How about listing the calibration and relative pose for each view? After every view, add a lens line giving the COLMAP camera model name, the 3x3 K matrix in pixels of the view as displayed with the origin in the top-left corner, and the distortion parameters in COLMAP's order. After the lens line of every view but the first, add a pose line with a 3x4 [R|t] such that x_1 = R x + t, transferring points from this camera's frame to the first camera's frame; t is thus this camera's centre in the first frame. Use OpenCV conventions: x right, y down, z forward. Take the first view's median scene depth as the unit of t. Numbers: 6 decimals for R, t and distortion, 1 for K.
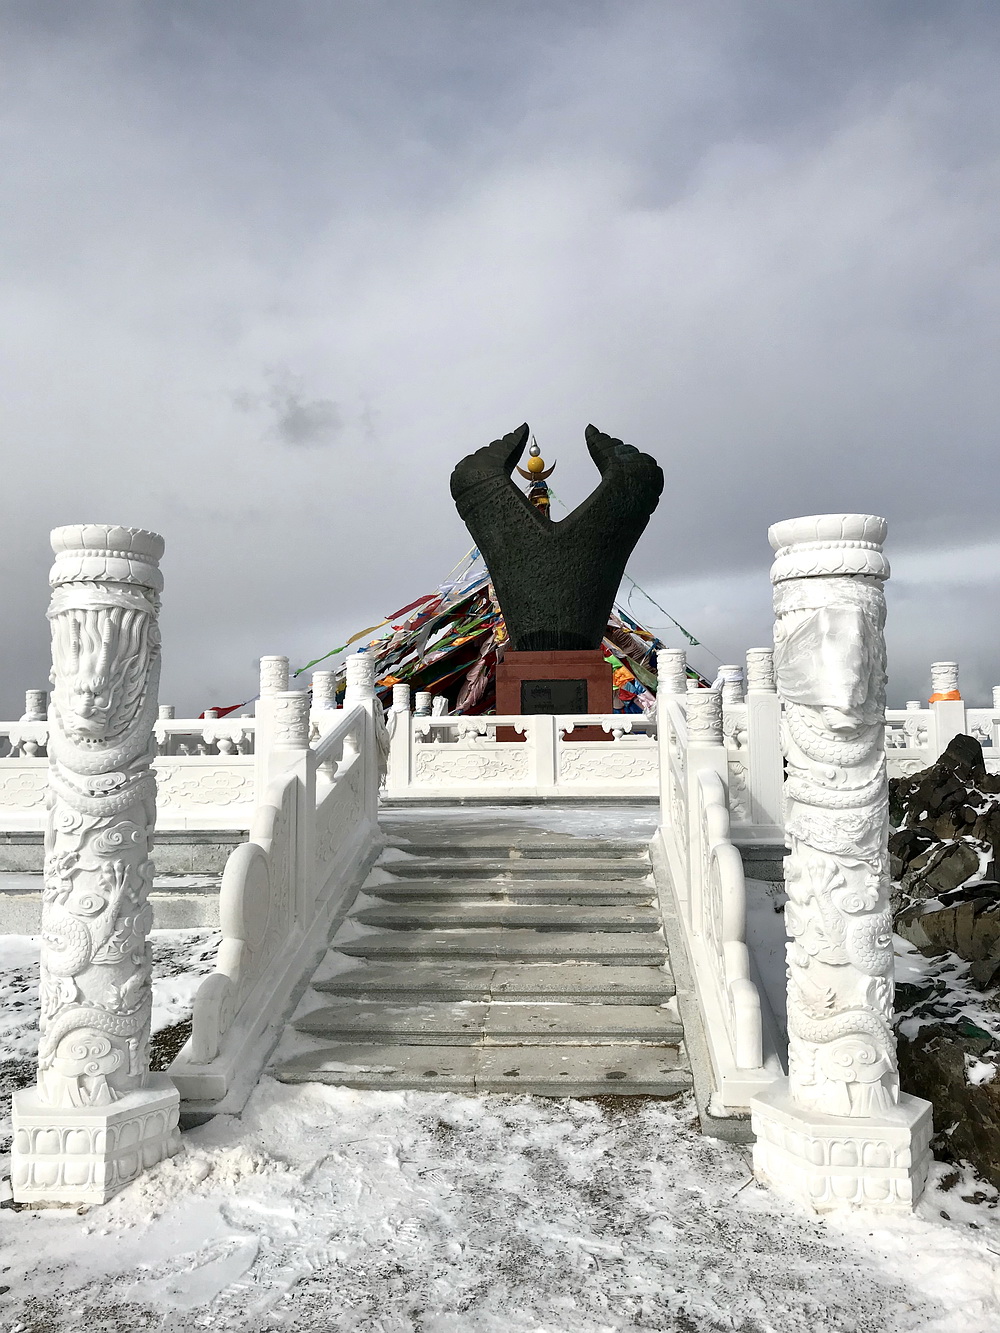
lens RADIAL K [[1086.7, 0, 502.6], [0, 1086.7, 665.7], [0, 0, 1]] dist [-0.000388, -0.000029]
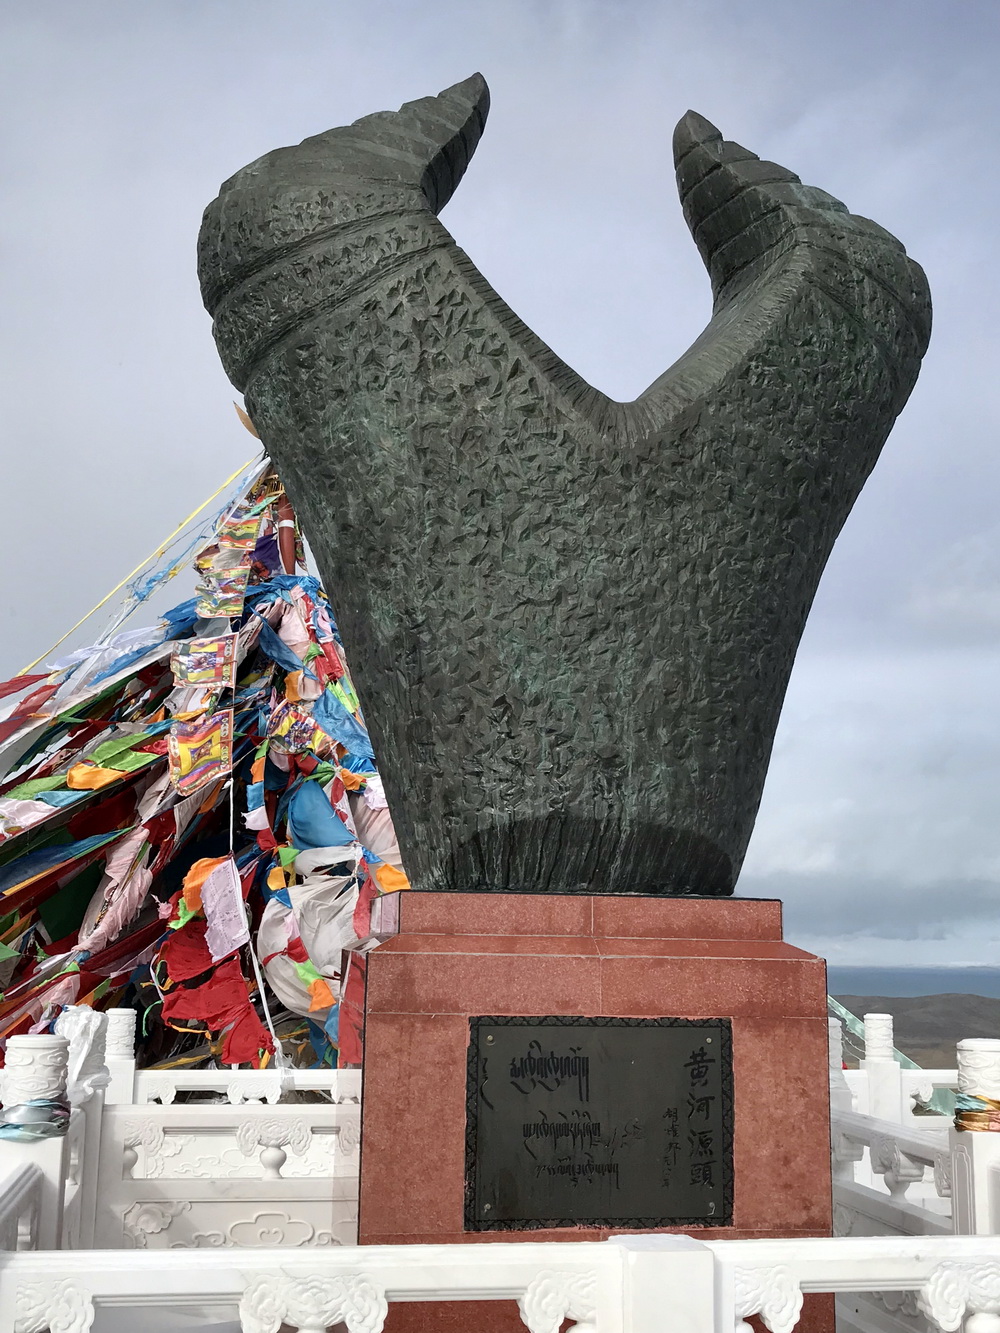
lens RADIAL K [[1660.4, 0, 537.0], [0, 1660.4, 636.7], [0, 0, 1]] dist [0.077214, 0.000000]
pose [[0.968270, 0.069085, 0.240167, -0.061695], [-0.043603, 0.992992, -0.109847, -0.029815], [-0.246072, 0.095889, 0.964497, 0.605573]]
